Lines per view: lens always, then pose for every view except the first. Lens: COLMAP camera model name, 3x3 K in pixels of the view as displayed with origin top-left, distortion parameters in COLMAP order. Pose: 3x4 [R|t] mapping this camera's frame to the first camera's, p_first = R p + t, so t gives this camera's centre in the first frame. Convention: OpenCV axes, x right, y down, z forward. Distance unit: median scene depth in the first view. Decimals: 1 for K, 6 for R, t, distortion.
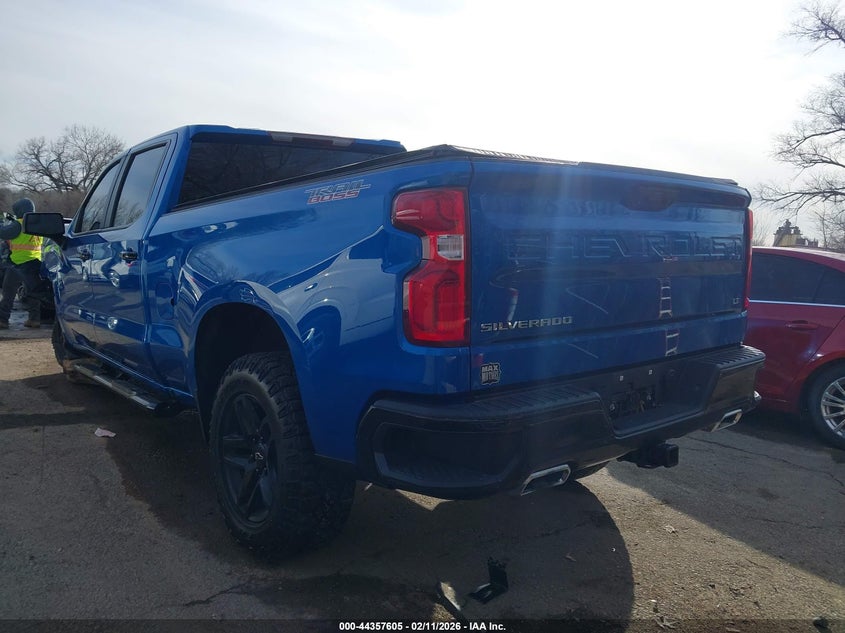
lens RADIAL K [[693.0, 0, 422.5], [0, 693.0, 316.5], [0, 0, 1]] dist [0.006276, 0.000905]
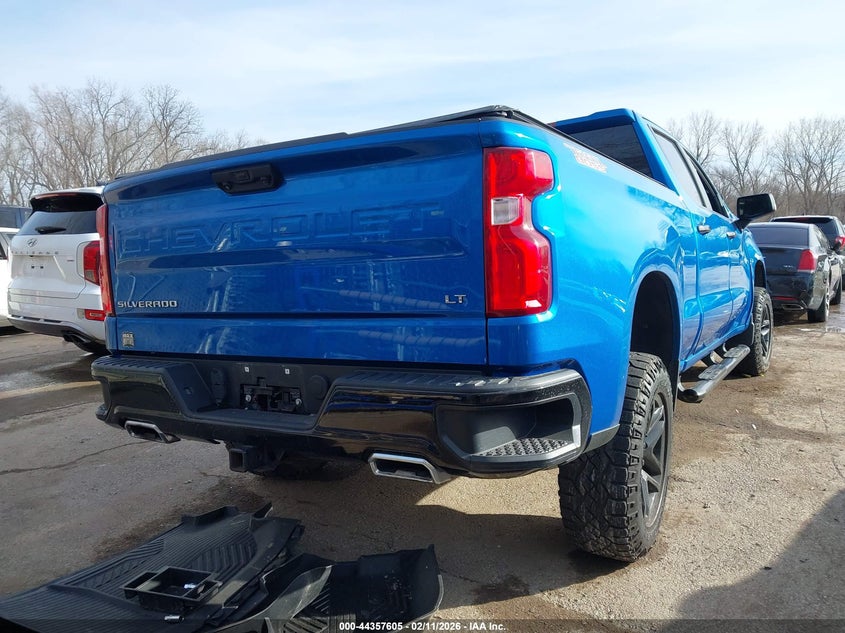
lens RADIAL K [[693.0, 0, 422.5], [0, 693.0, 316.5], [0, 0, 1]] dist [0.006276, 0.000905]
pose [[0.339194, 0.037804, -0.939956, 1.418863], [-0.064866, 0.997754, 0.016721, -0.019098], [0.938477, 0.055300, 0.340885, 0.993471]]
